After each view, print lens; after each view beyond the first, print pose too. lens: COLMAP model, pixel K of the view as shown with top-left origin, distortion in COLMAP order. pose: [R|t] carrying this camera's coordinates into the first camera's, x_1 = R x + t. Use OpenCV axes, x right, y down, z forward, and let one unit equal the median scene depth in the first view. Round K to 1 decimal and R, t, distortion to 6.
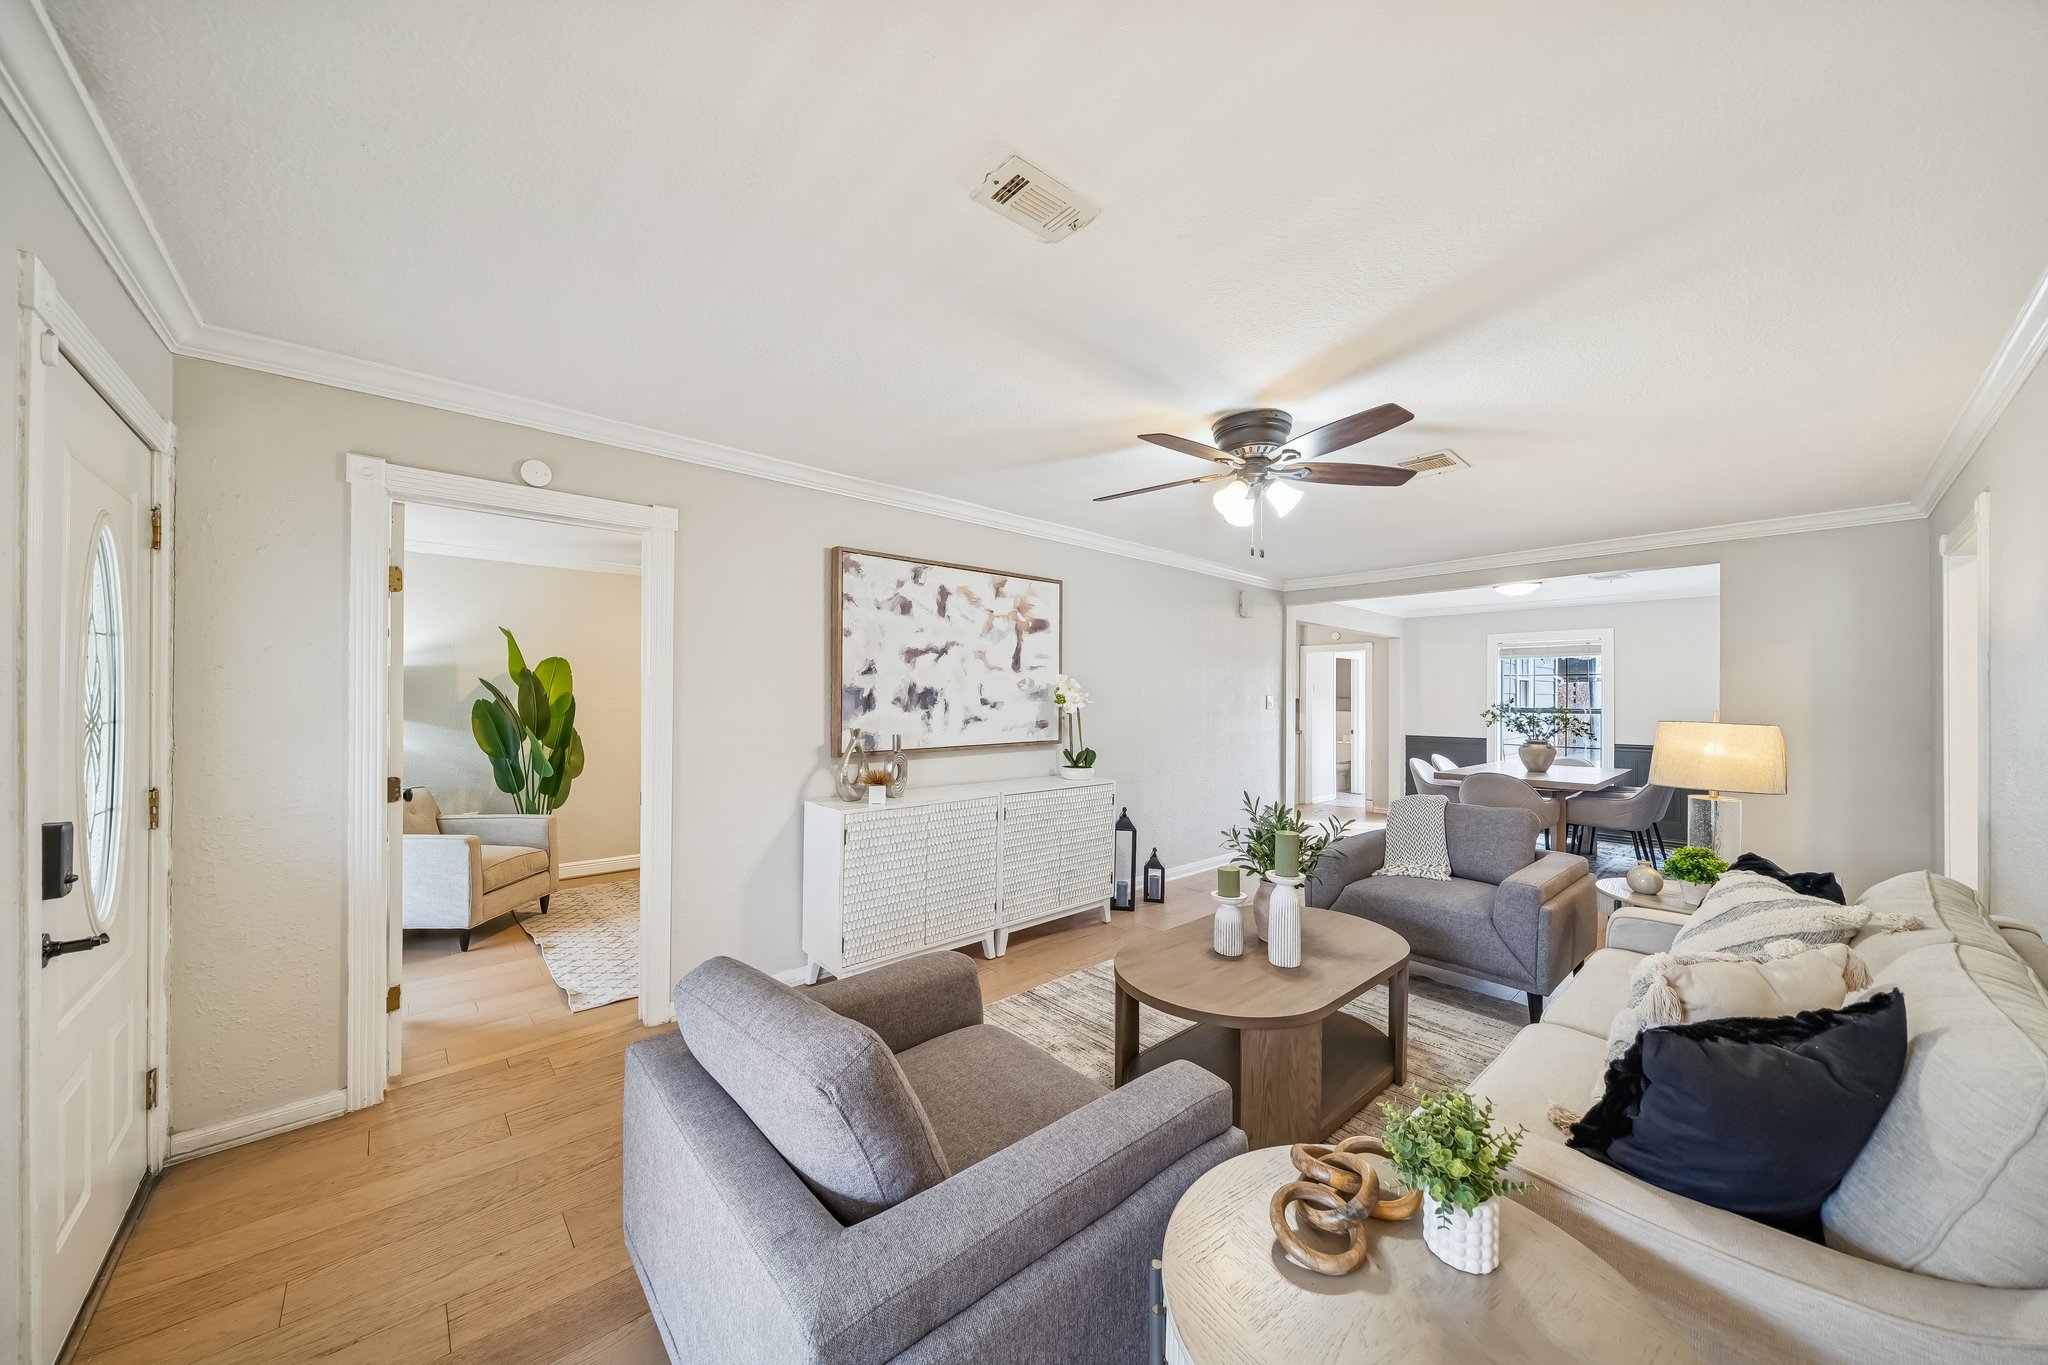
lens RADIAL K [[713.0, 0, 1019.1], [0, 713.0, 679.8], [0, 0, 1]] dist [0.000661, -0.000121]
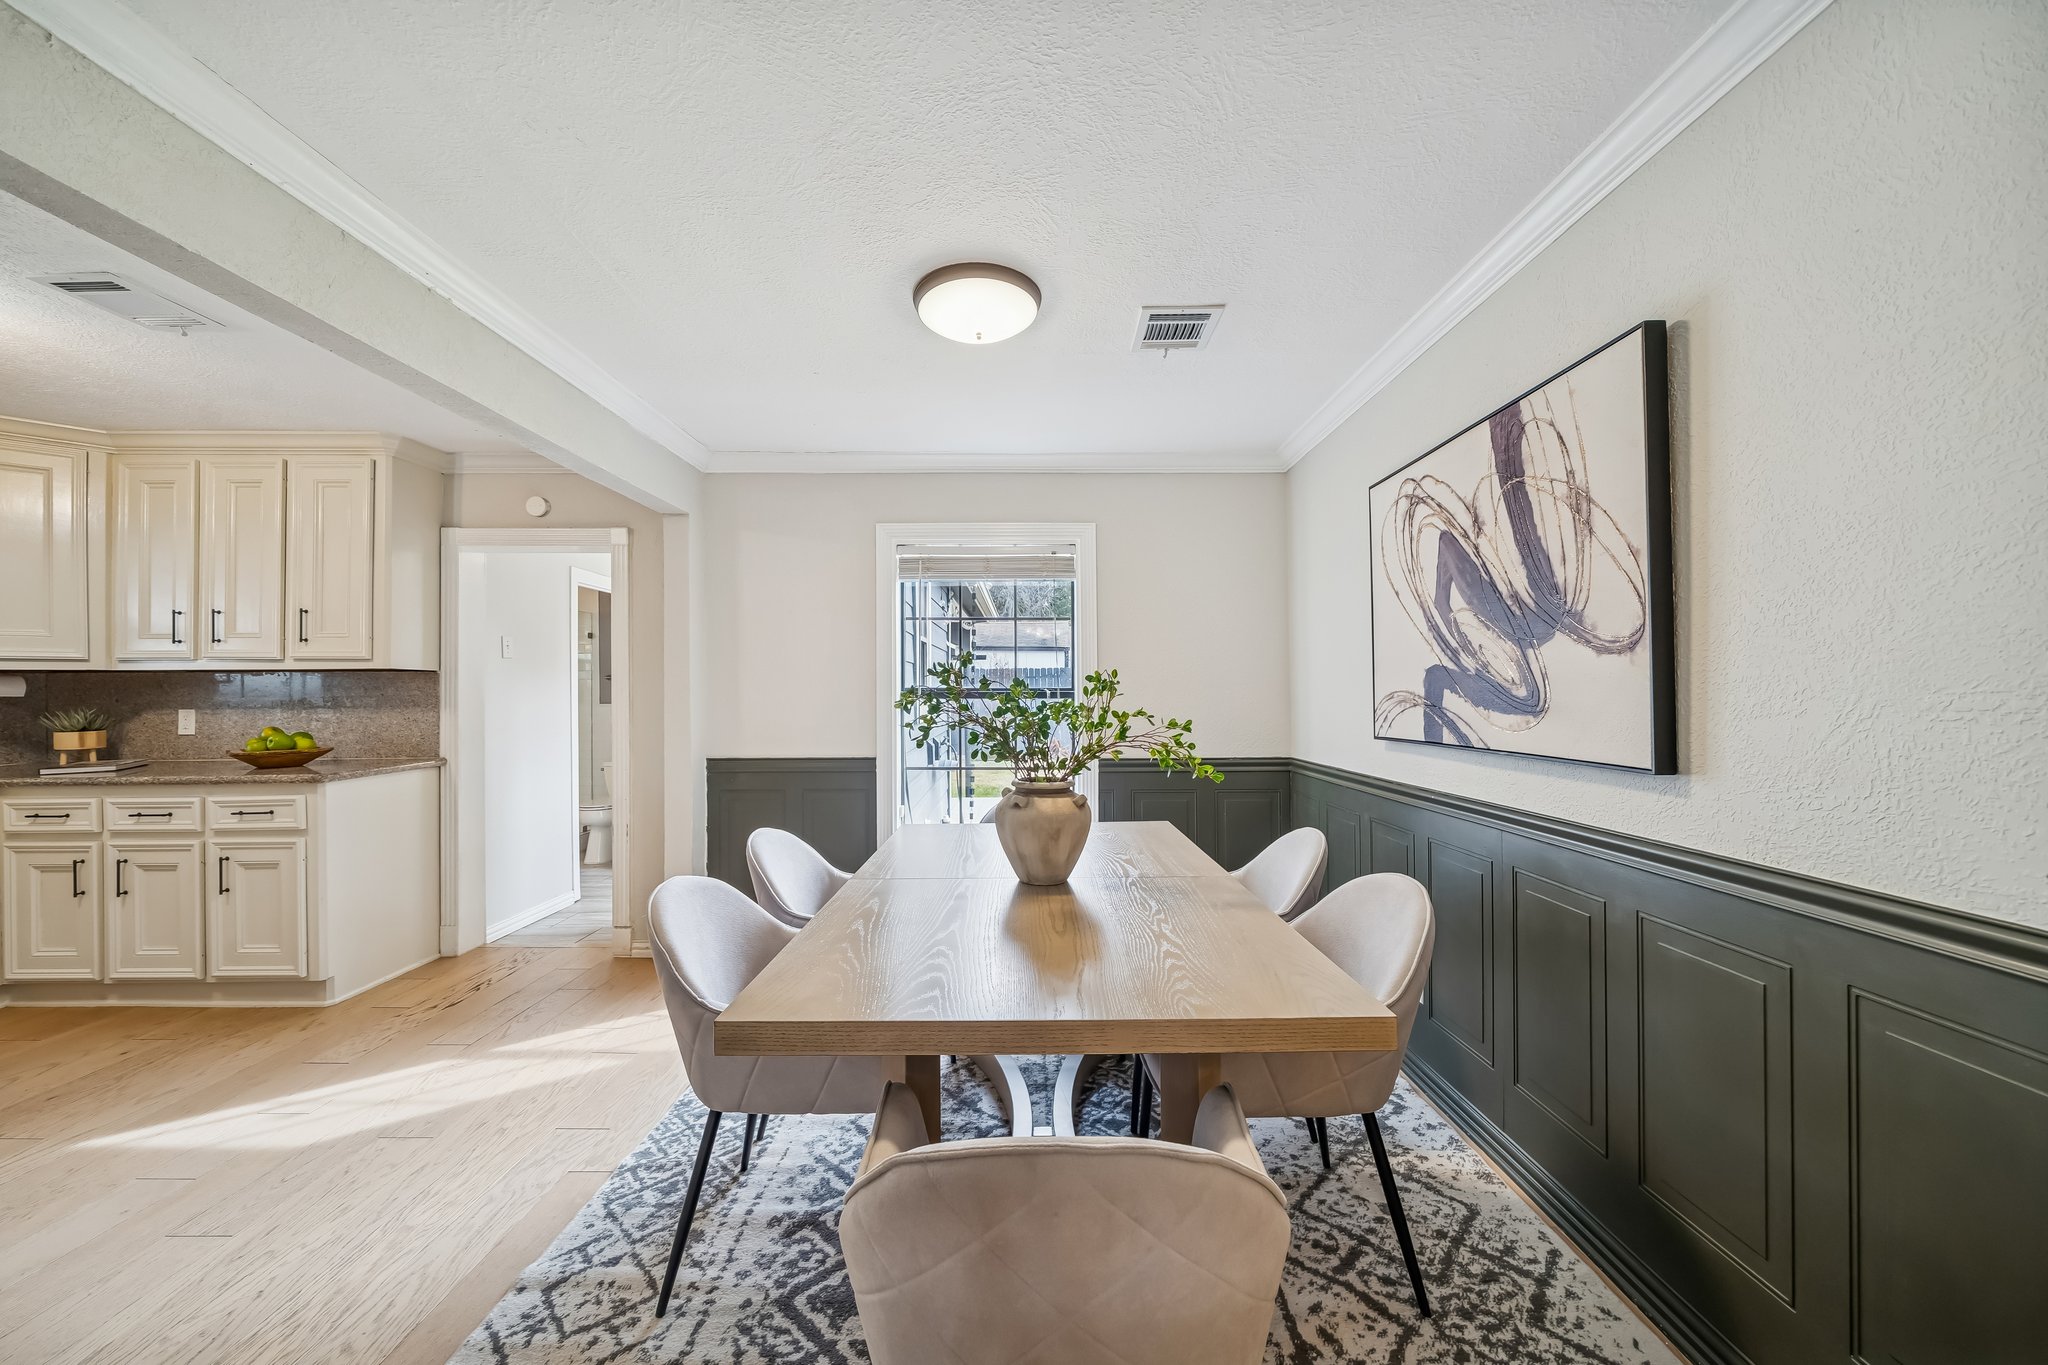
lens RADIAL K [[750.6, 0, 1026.1], [0, 750.6, 677.4], [0, 0, 1]] dist [-0.000054, 0.000005]
pose [[0.676293, 0.007240, 0.736597, 0.763327], [-0.012066, 0.999926, 0.001250, 0.060862], [-0.736534, -0.009733, 0.676330, 1.253956]]
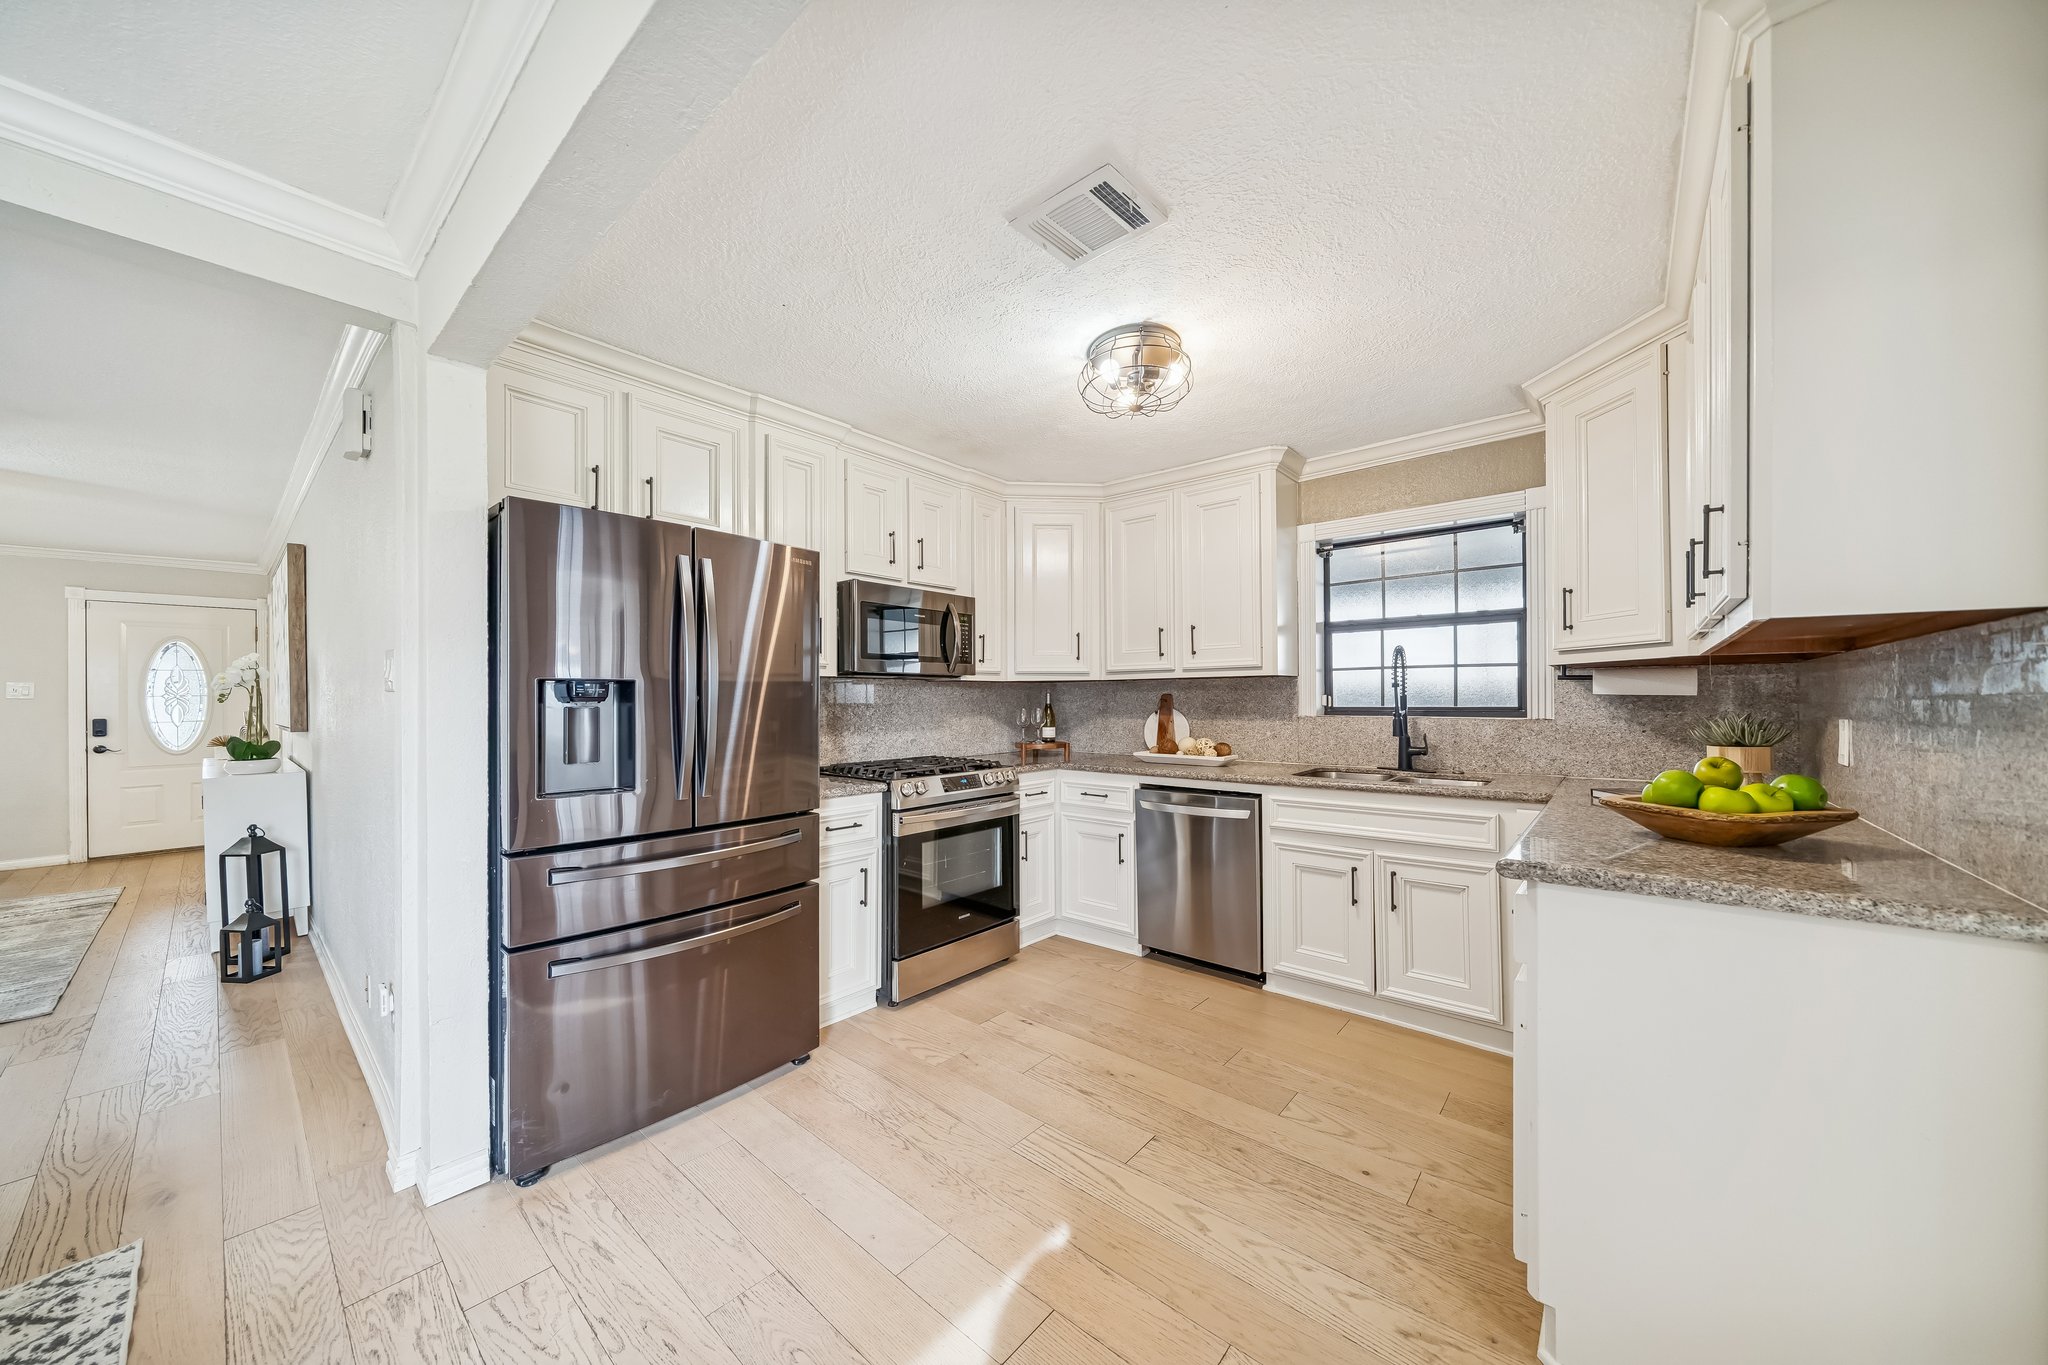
lens RADIAL K [[694.9, 0, 1001.4], [0, 694.9, 704.5], [0, 0, 1]] dist [-0.001139, -0.000050]
pose [[0.115931, 0.003334, -0.993252, 1.157932], [0.027931, 0.999588, 0.006615, 0.085306], [0.992864, -0.028510, 0.115790, 2.038888]]
